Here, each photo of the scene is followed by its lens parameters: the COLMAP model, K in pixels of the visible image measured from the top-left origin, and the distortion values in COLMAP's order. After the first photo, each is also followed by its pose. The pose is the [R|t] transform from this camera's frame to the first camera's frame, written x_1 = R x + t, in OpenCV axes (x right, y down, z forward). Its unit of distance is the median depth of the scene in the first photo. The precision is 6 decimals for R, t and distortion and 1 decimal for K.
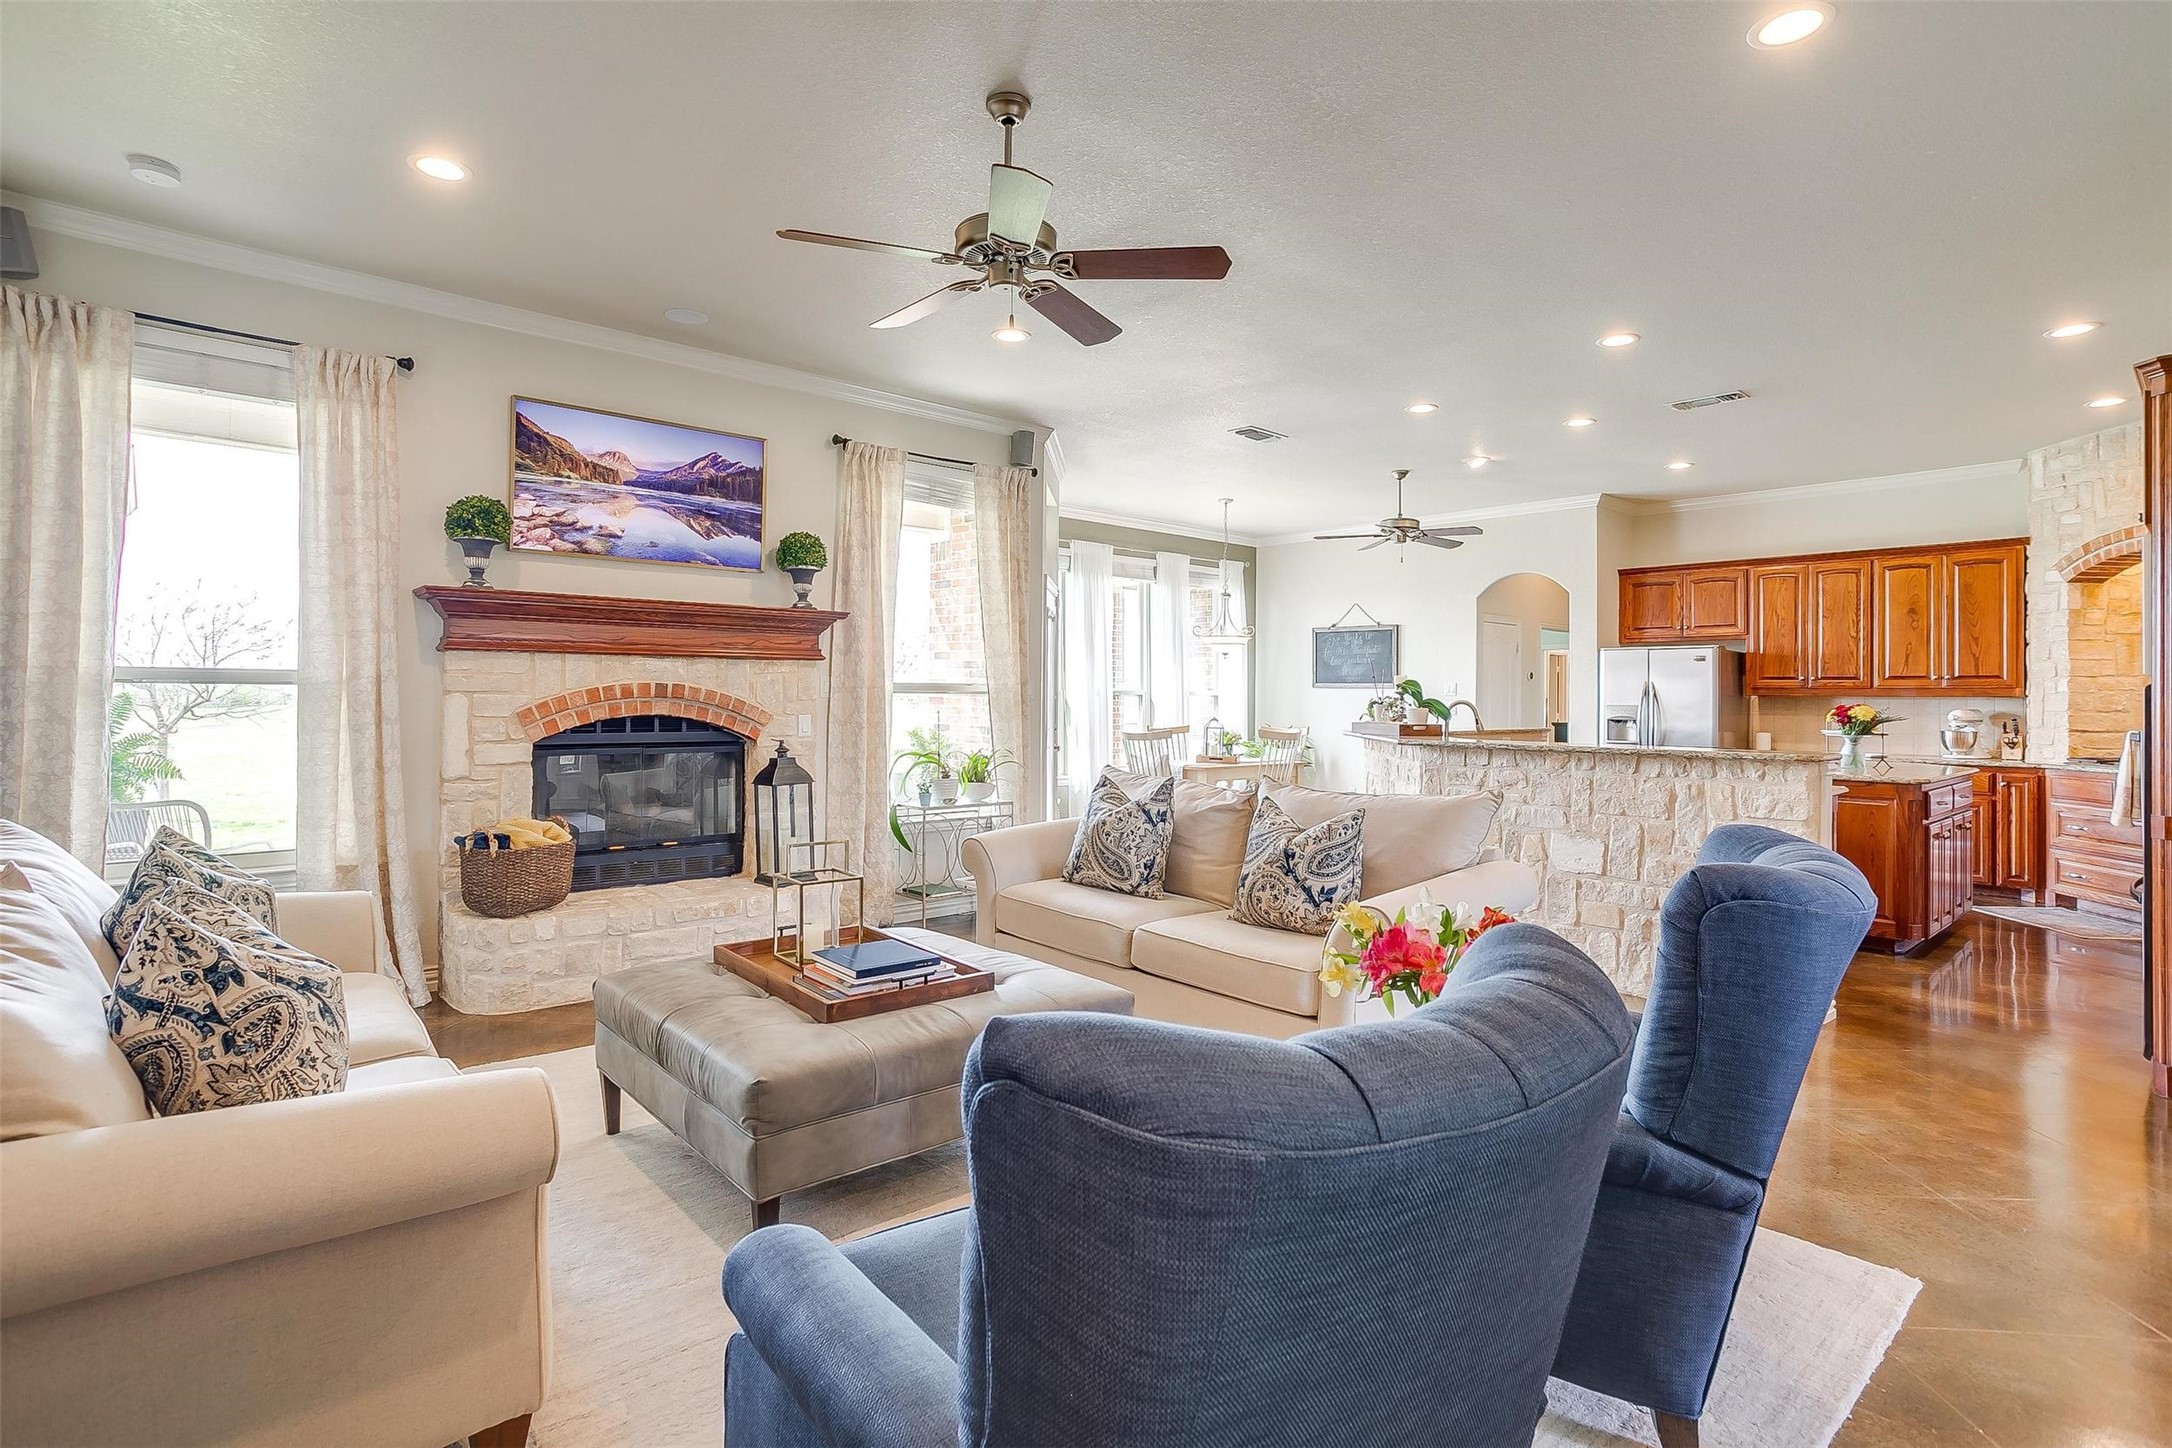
lens RADIAL K [[1069.4, 0, 1090.3], [0, 1069.4, 703.2], [0, 0, 1]] dist [-0.047486, 0.027909]
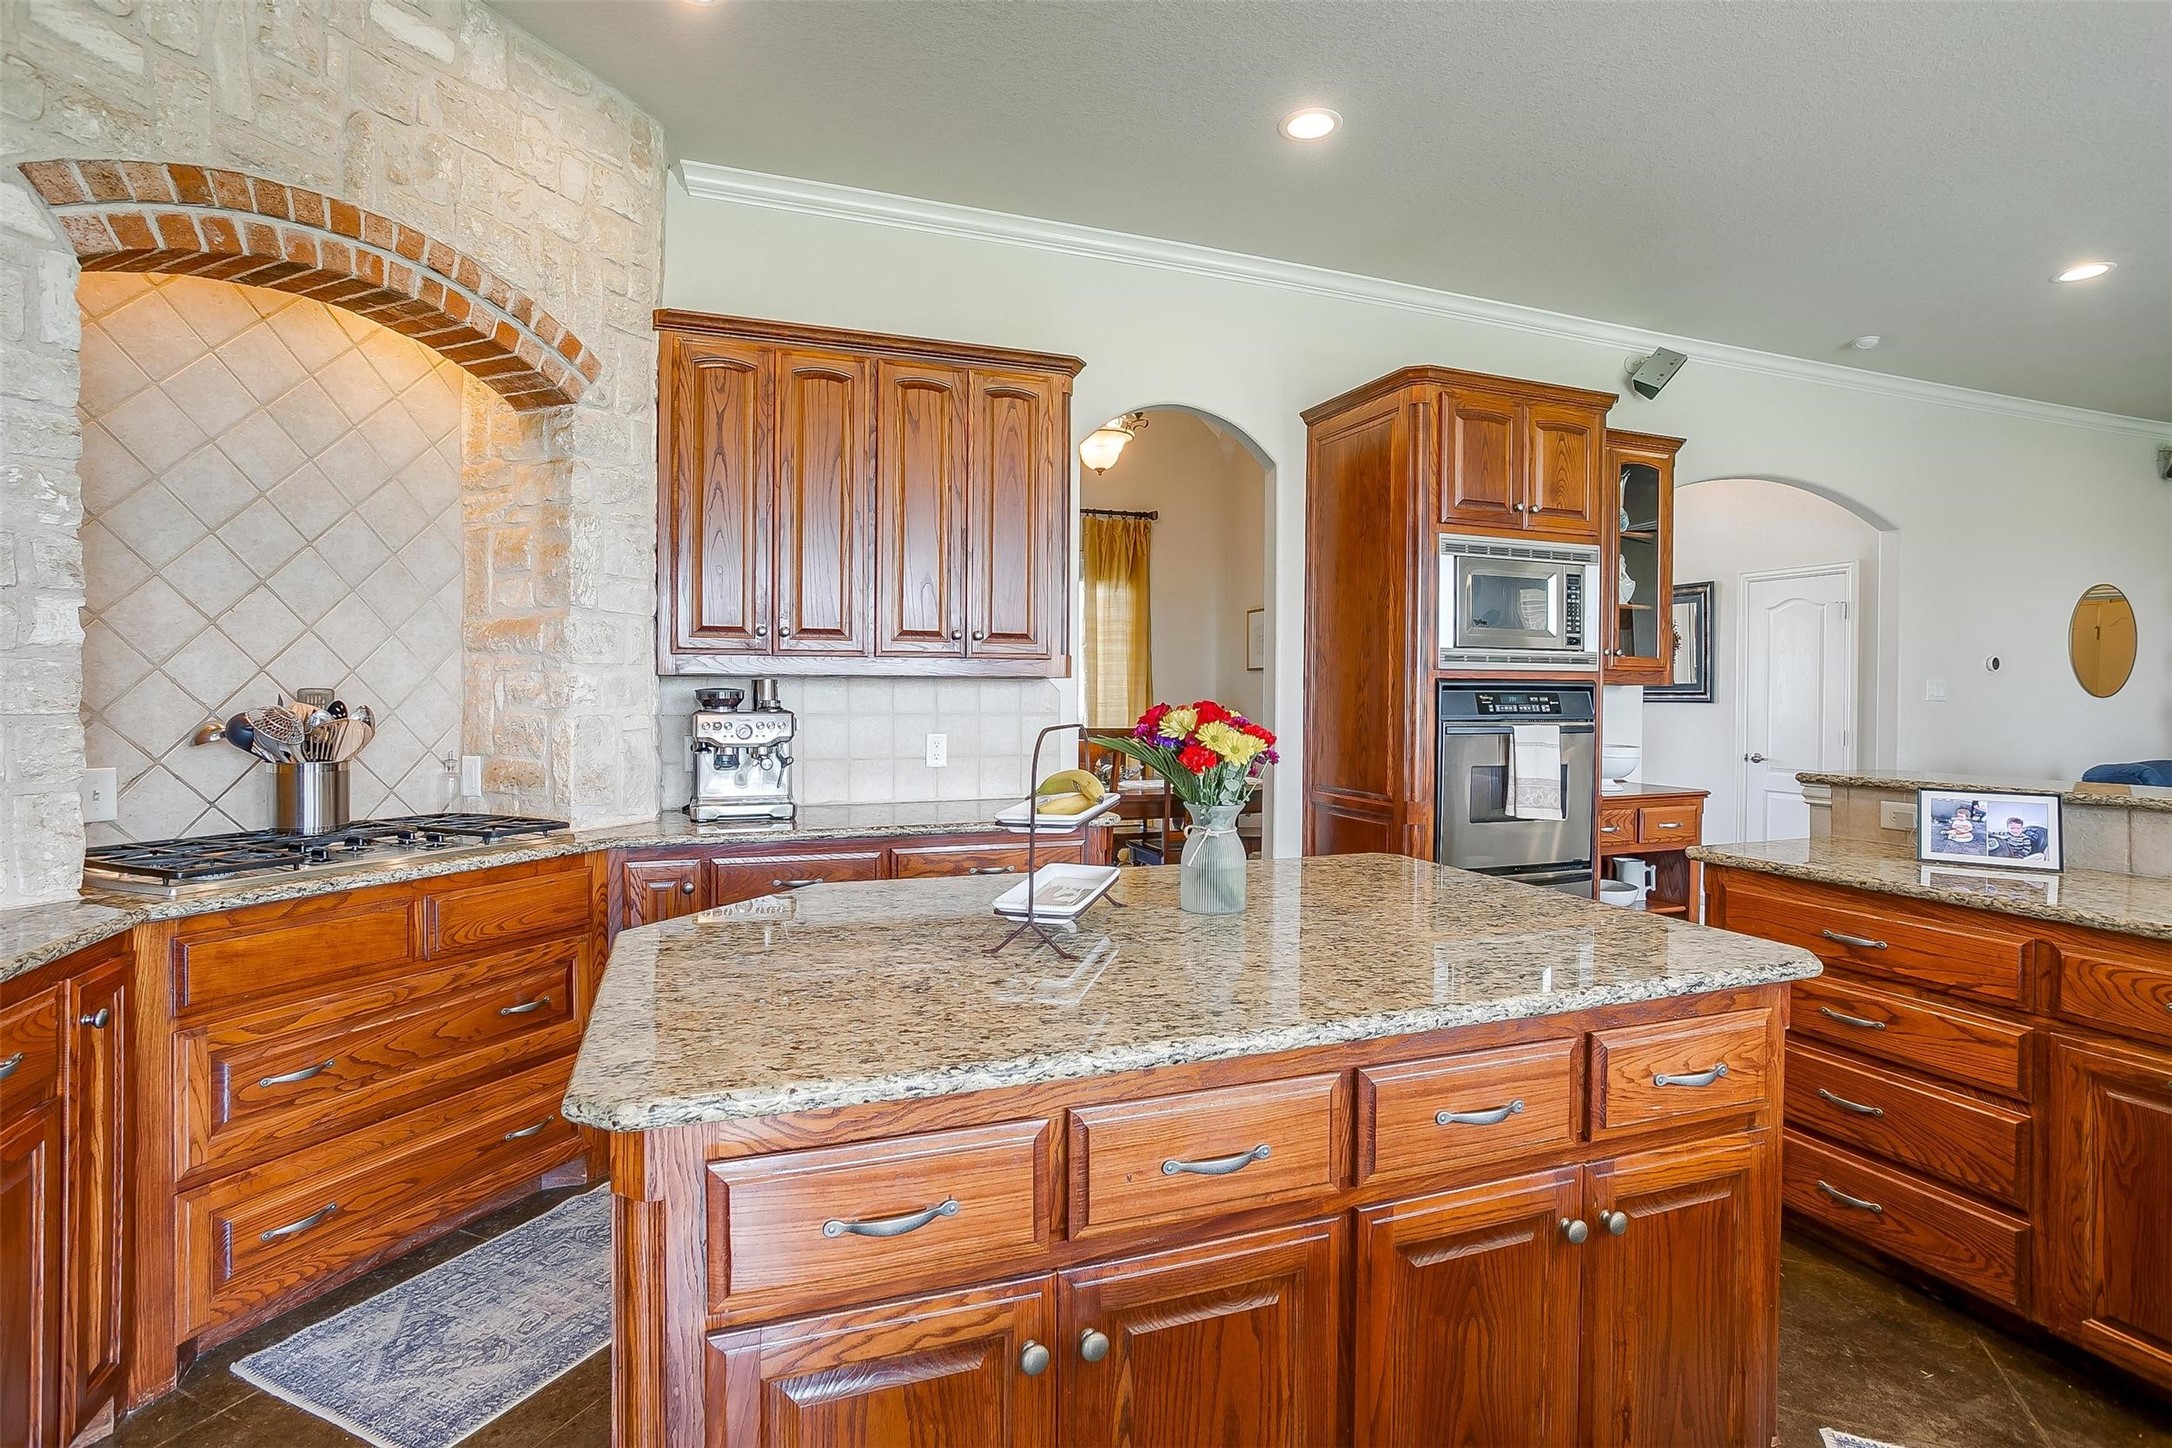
lens RADIAL K [[1069.4, 0, 1090.3], [0, 1069.4, 703.2], [0, 0, 1]] dist [-0.047486, 0.027909]
pose [[-0.934725, -0.018001, 0.354915, 0.738018], [-0.012421, 0.999761, 0.017994, -0.004867], [-0.355154, 0.012411, -0.934725, 1.492661]]
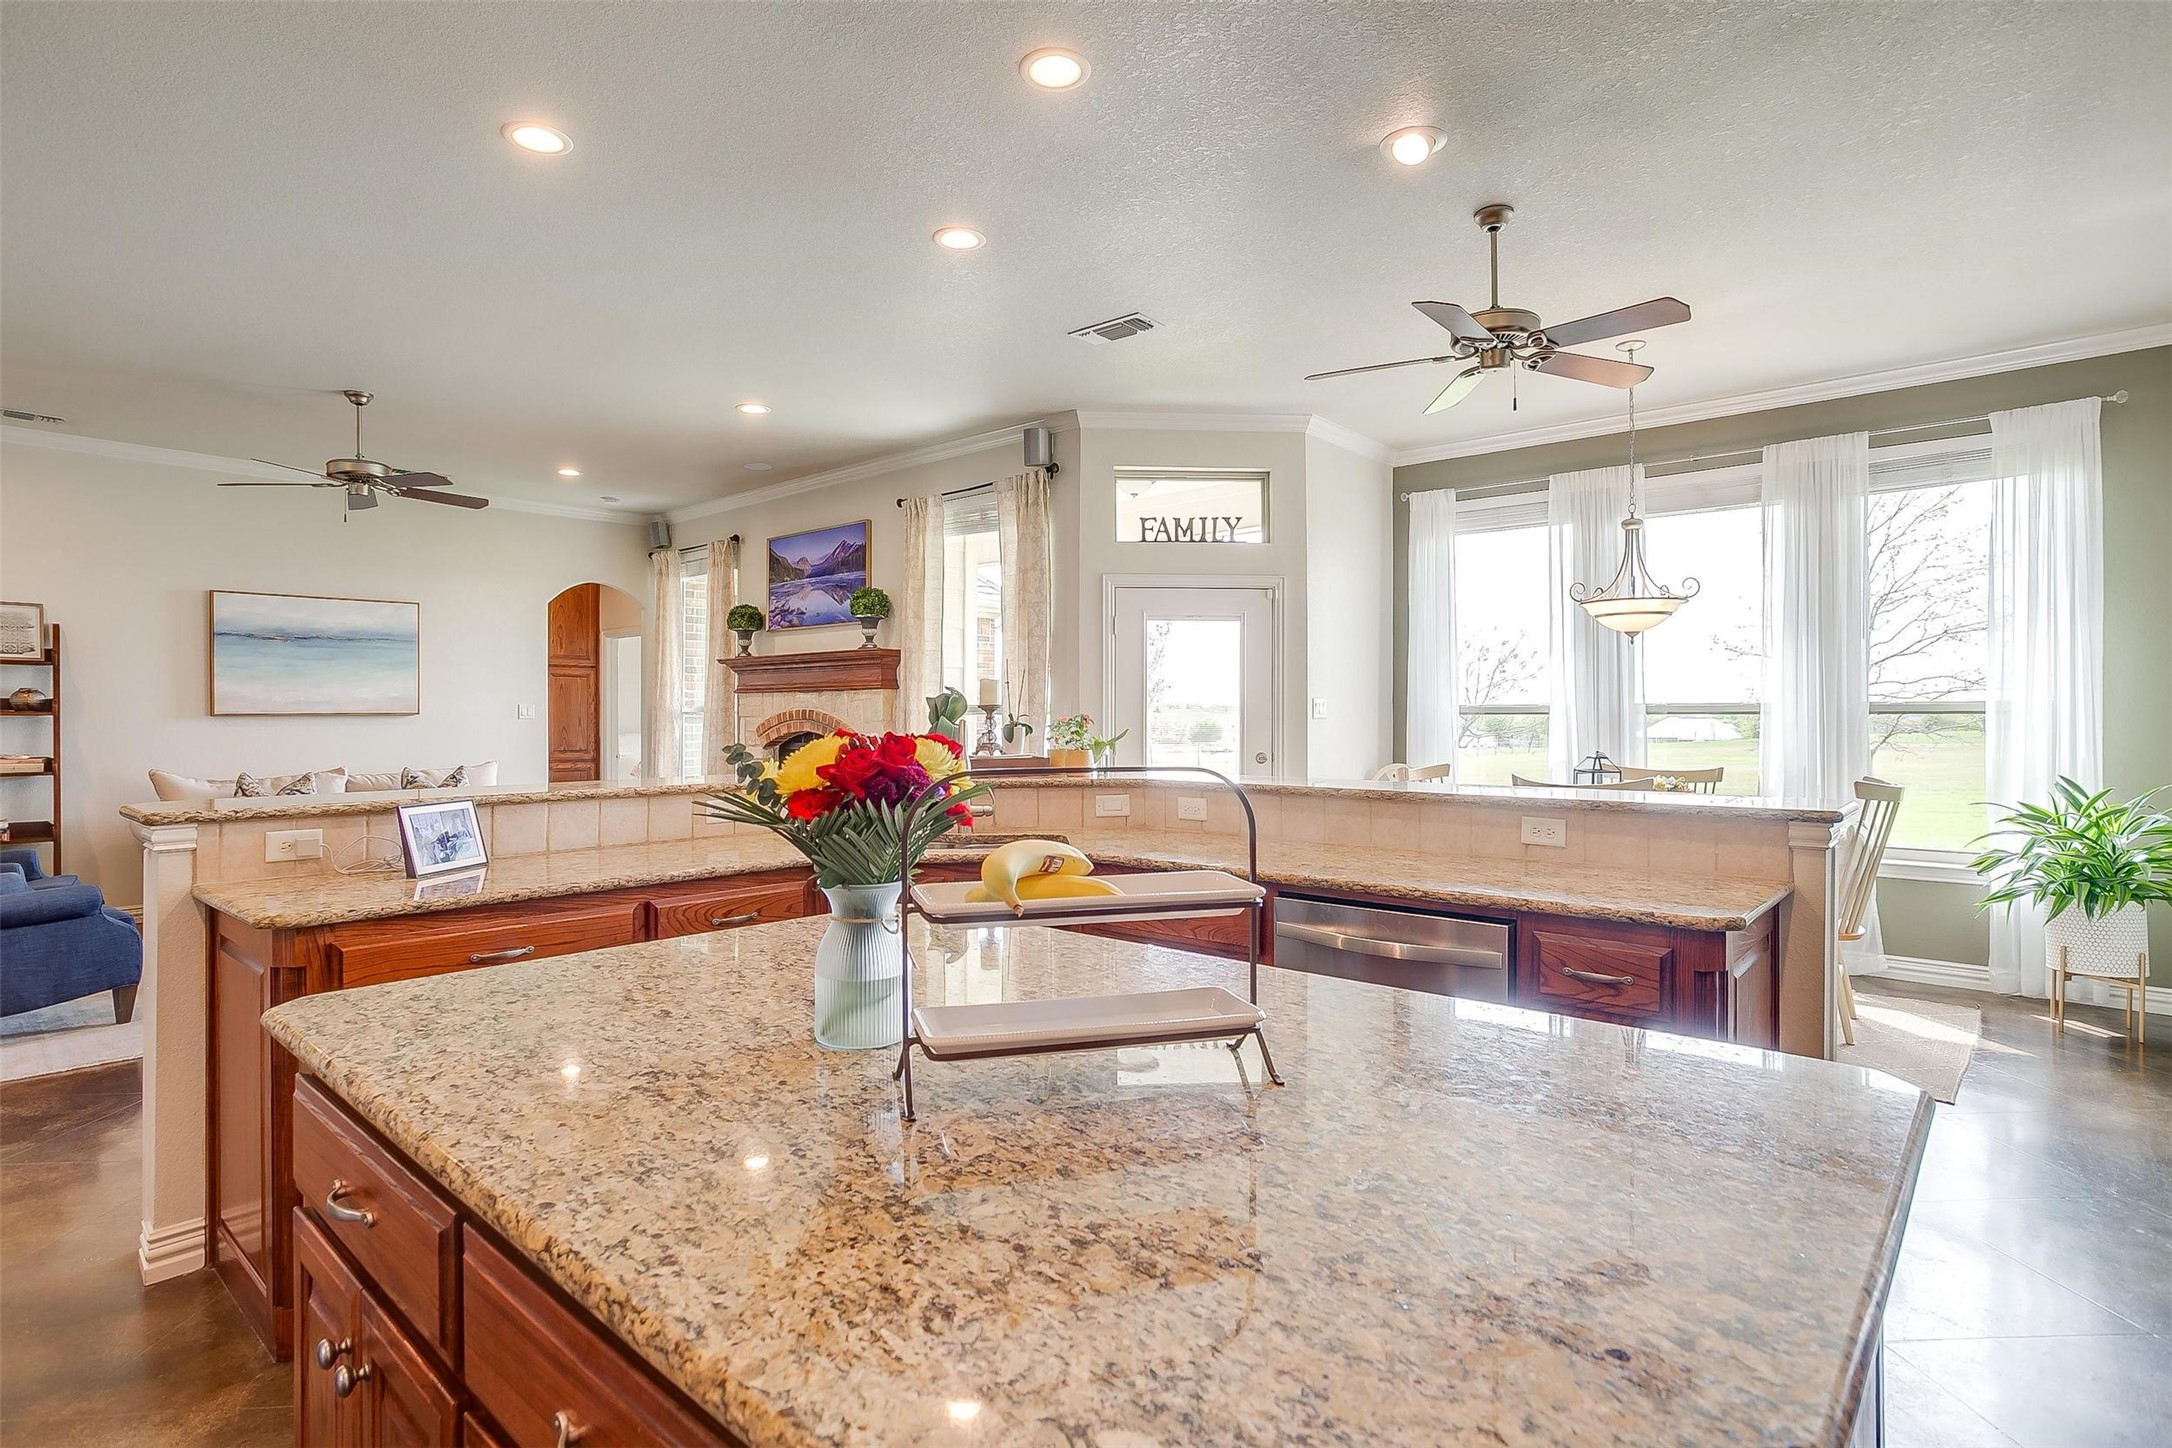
lens RADIAL K [[1069.4, 0, 1090.3], [0, 1069.4, 703.2], [0, 0, 1]] dist [-0.047486, 0.027909]
pose [[0.118657, -0.018891, -0.992756, 1.058194], [-0.002072, 0.999812, -0.019273, 0.000123], [0.992933, 0.004344, 0.118596, 1.164953]]
